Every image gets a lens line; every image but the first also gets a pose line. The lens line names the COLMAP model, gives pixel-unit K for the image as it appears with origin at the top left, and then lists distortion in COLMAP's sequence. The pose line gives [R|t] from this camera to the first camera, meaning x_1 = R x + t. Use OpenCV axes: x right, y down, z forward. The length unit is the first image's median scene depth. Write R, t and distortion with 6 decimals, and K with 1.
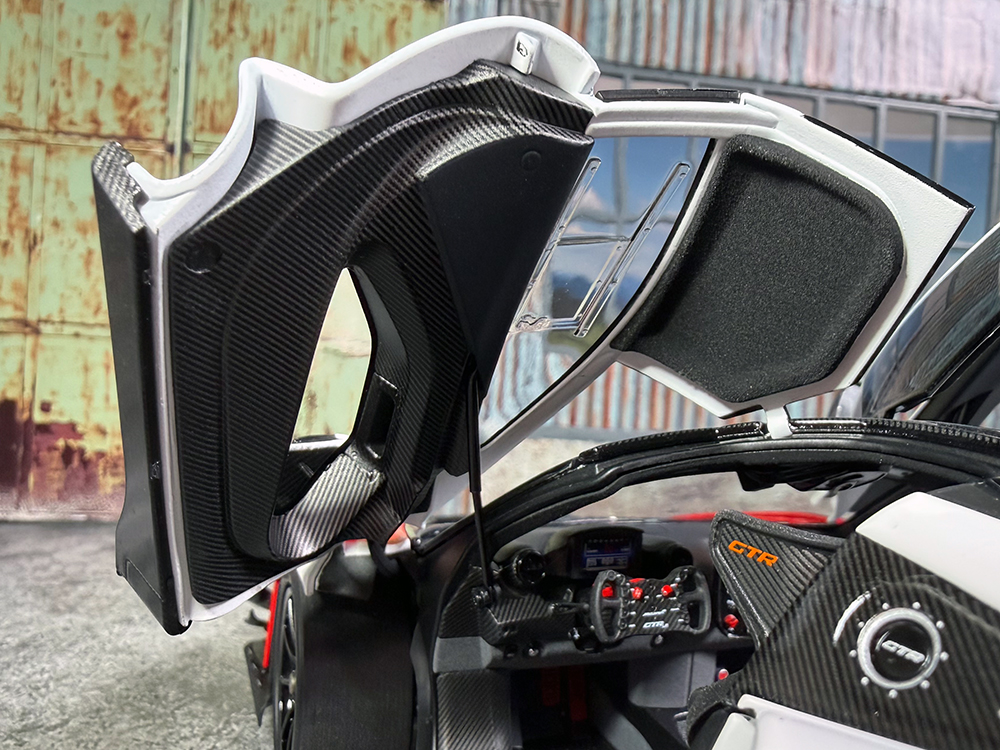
lens RADIAL K [[917.0, 0, 500.0], [0, 917.0, 375.0], [0, 0, 1]] dist [-0.000249, 0.001345]
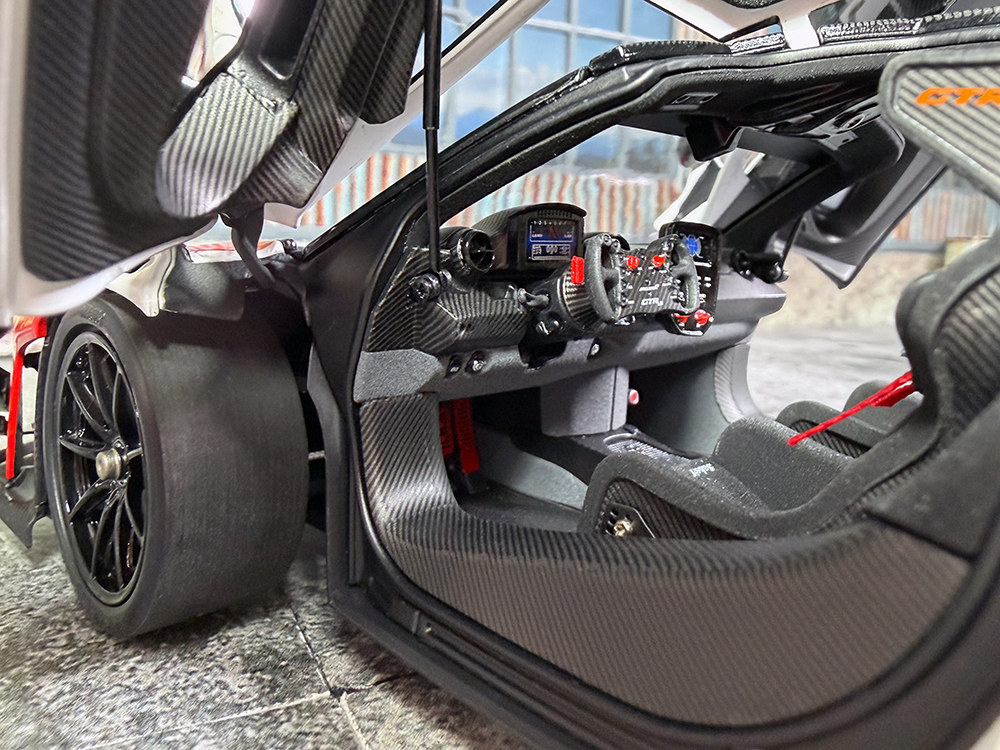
lens RADIAL K [[917.0, 0, 500.0], [0, 917.0, 375.0], [0, 0, 1]] dist [-0.000249, 0.001345]
pose [[0.918356, -0.083109, 0.386930, -0.264448], [0.023798, 0.987529, 0.155629, 0.203494], [-0.395039, -0.133715, 0.908881, 0.306278]]
